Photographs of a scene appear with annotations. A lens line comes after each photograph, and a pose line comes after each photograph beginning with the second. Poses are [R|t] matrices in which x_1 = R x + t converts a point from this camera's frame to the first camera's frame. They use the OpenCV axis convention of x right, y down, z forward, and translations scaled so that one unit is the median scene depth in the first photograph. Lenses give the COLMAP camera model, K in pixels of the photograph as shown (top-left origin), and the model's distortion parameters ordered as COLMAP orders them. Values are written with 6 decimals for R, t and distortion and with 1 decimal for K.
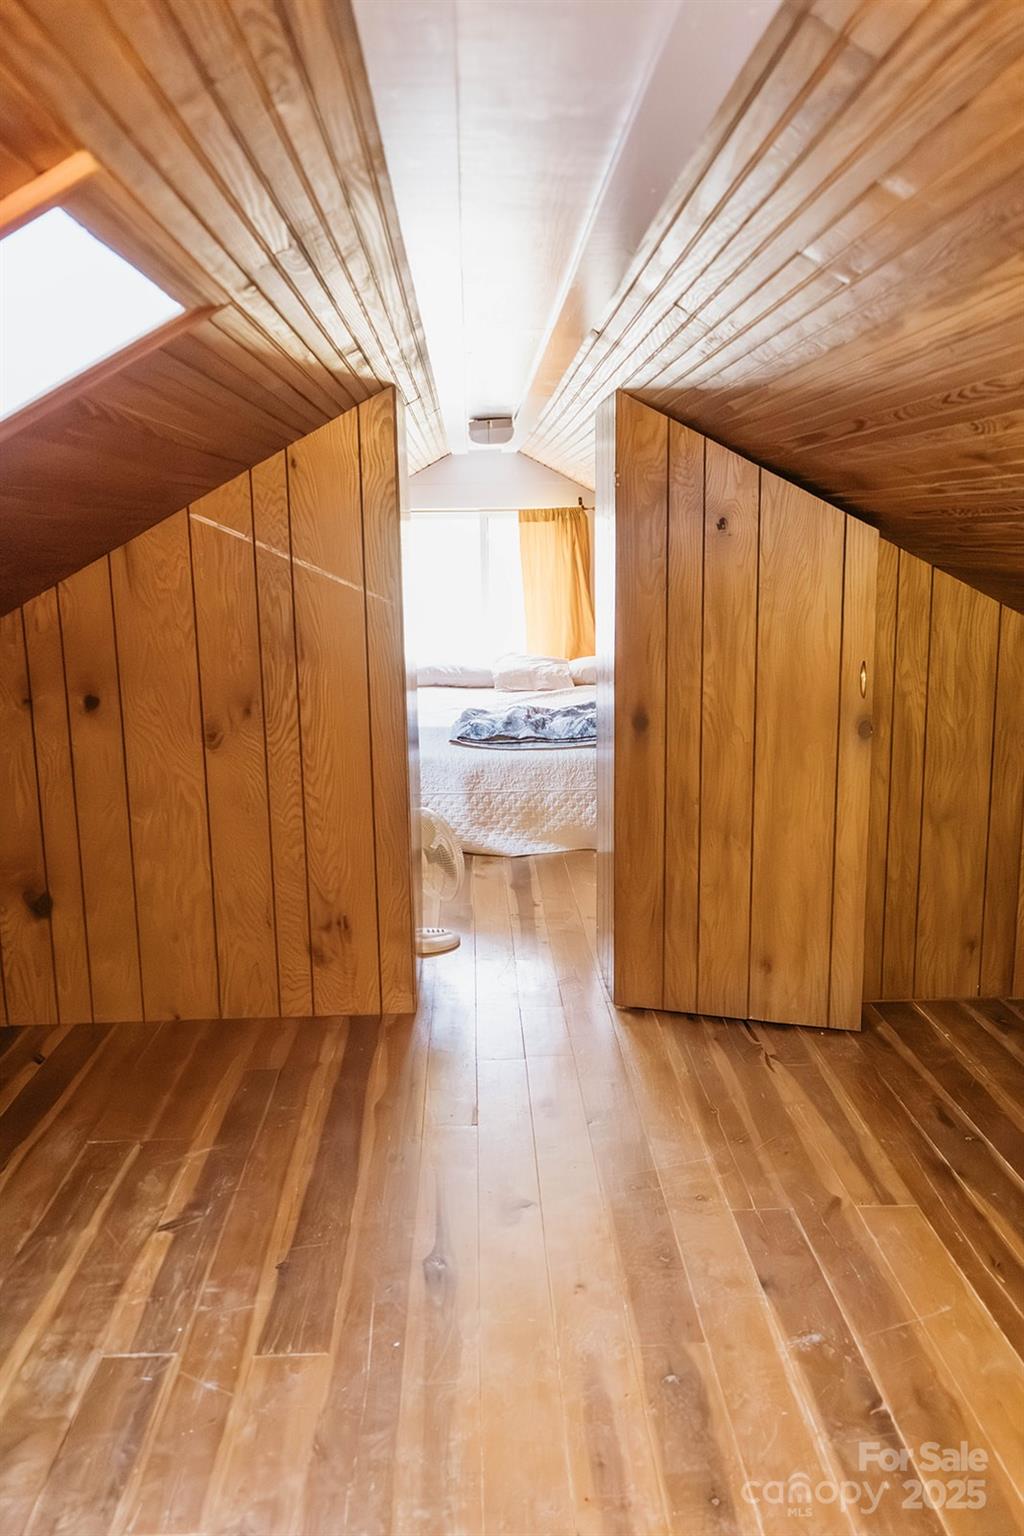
lens RADIAL K [[1241.7, 0, 512.0], [0, 1241.7, 768.0], [0, 0, 1]] dist [-0.004927, 0.000019]
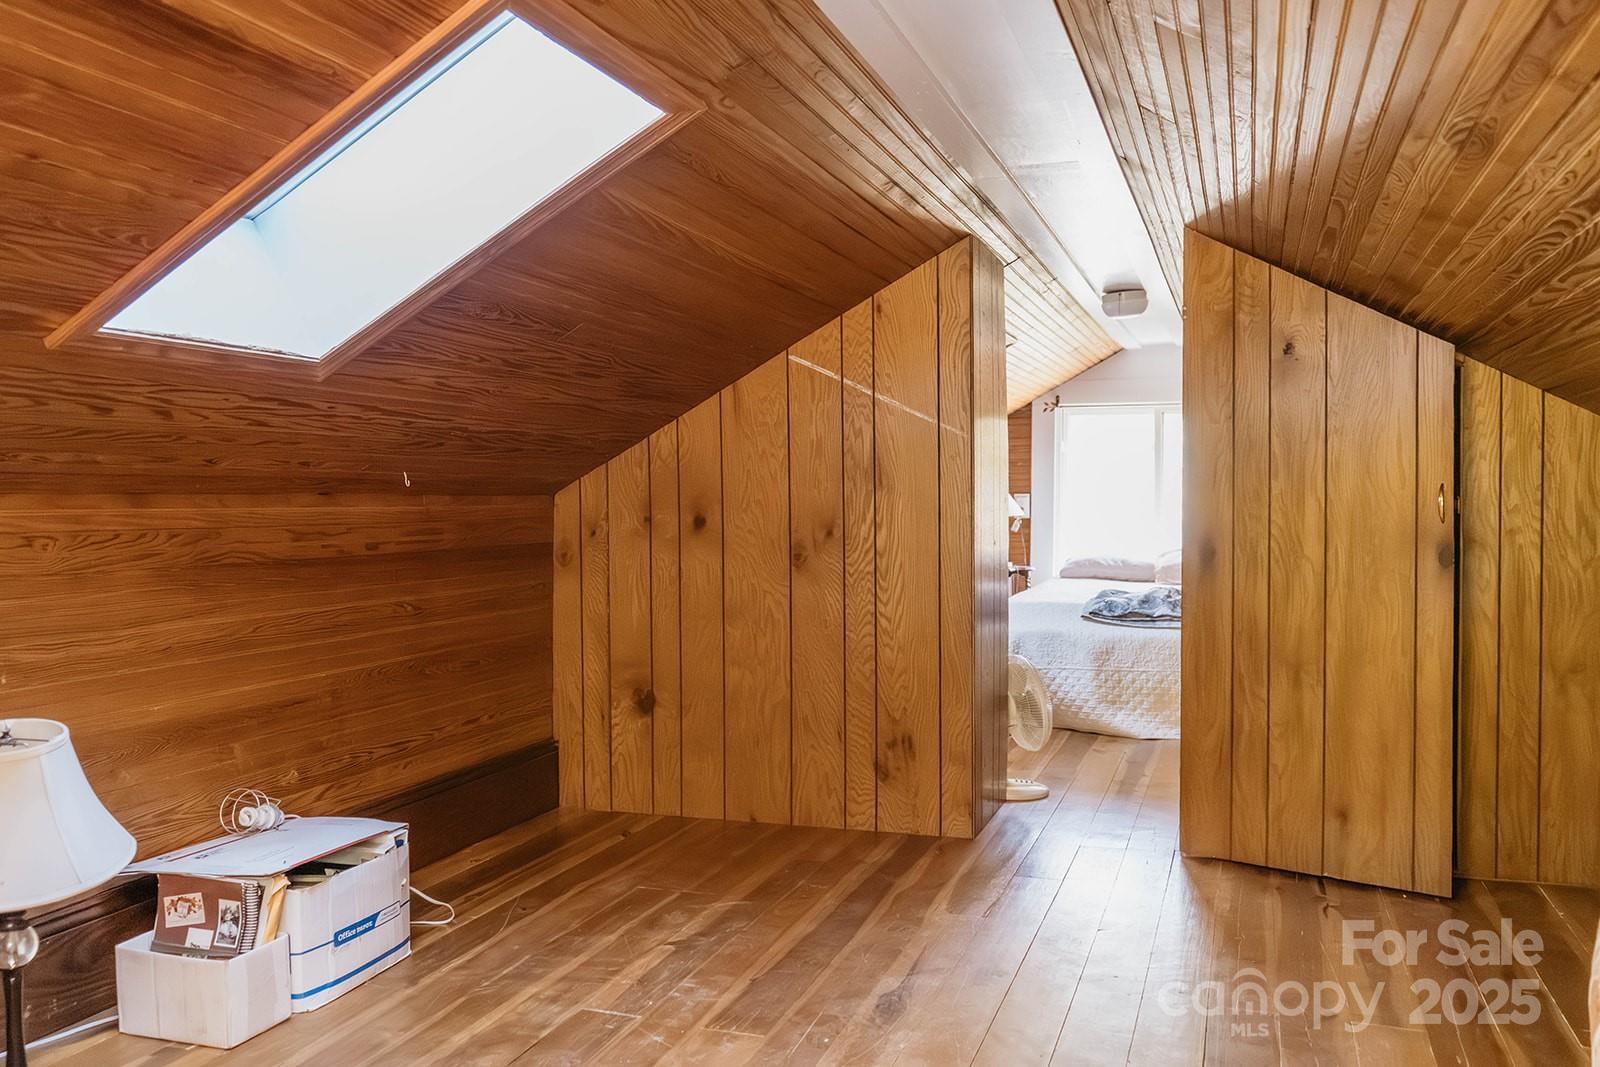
lens RADIAL K [[1333.6, 0, 800.0], [0, 1333.6, 533.5], [0, 0, 1]] dist [-0.003086, 0.006821]
pose [[0.933853, 0.017111, -0.357248, 0.180948], [-0.072707, 0.987080, -0.142780, 0.123574], [0.350189, 0.159310, 0.923032, -0.088894]]
